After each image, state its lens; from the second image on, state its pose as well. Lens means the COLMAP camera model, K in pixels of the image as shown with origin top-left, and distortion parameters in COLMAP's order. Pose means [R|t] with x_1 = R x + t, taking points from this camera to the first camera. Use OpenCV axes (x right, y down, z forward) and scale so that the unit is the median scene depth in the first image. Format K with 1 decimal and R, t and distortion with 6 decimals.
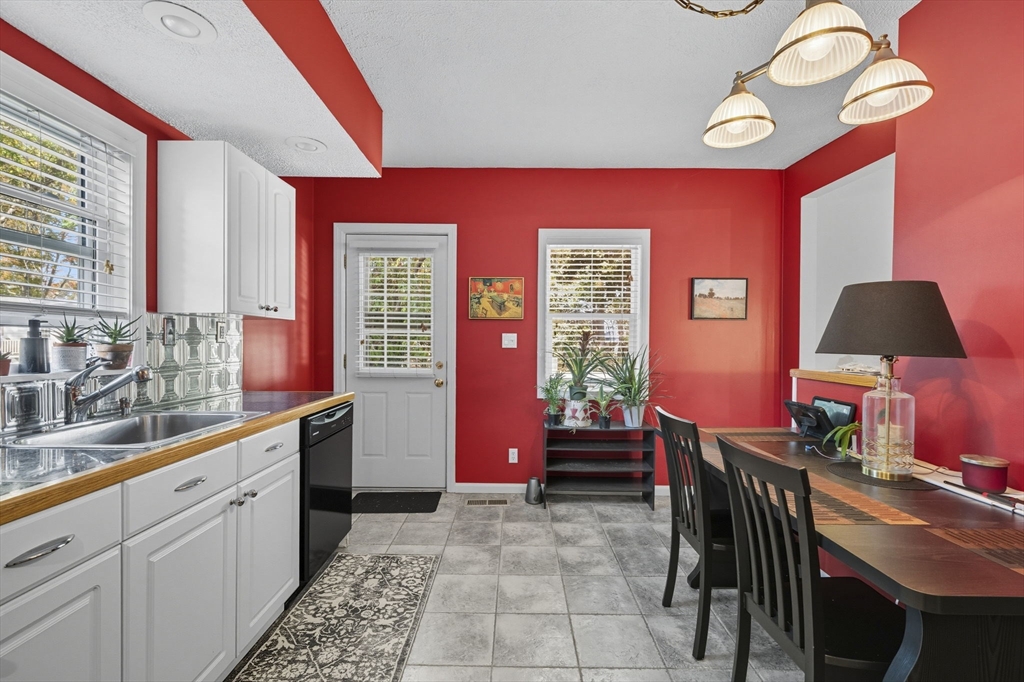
lens RADIAL K [[445.5, 0, 513.8], [0, 445.5, 344.7], [0, 0, 1]] dist [-0.000073, 0.000158]
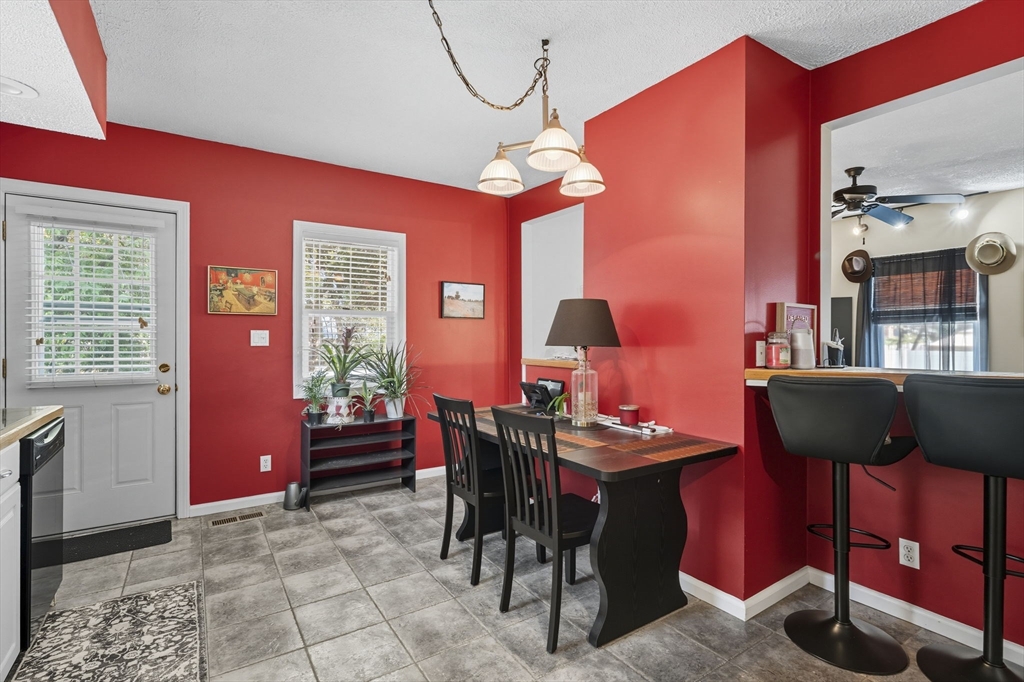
lens RADIAL K [[479.3, 0, 509.0], [0, 479.3, 333.9], [0, 0, 1]] dist [-0.000753, 0.000225]
pose [[0.835878, -0.002587, 0.548909, -0.159094], [0.010383, 0.999885, -0.011098, -0.001991], [-0.548817, 0.014976, 0.835808, -0.134973]]
